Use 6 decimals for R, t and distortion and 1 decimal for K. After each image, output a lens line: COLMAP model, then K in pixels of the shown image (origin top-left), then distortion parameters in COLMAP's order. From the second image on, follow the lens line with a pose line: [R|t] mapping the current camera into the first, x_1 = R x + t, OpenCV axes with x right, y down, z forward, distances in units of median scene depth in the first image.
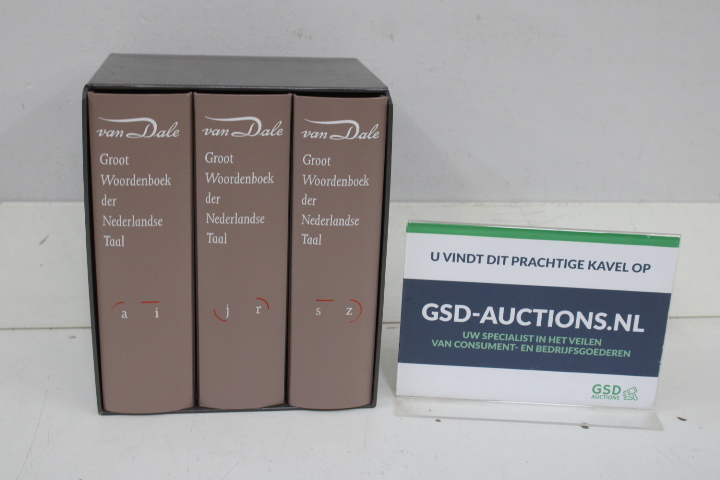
lens RADIAL K [[1049.4, 0, 368.4], [0, 1049.4, 228.6], [0, 0, 1]] dist [-0.028787, 0.000000]
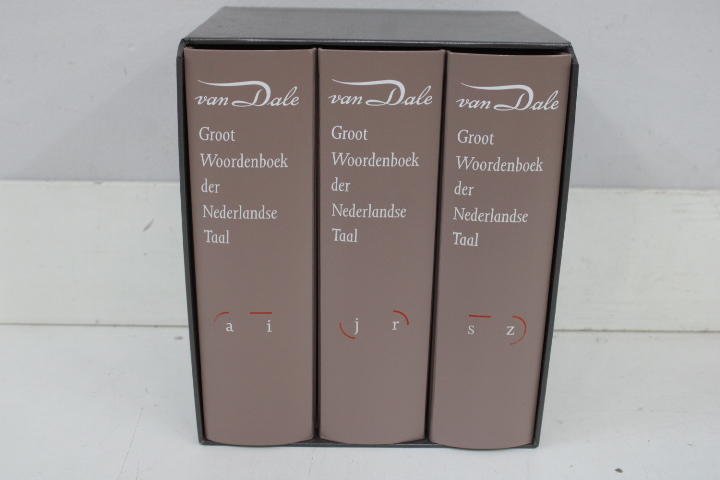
lens RADIAL K [[966.9, 0, 353.8], [0, 966.9, 236.7], [0, 0, 1]] dist [-0.053365, 0.000000]
pose [[0.990633, 0.022207, -0.134733, -0.037833], [-0.016671, 0.998975, 0.042073, -0.019354], [0.135530, -0.039433, 0.989988, 0.266899]]
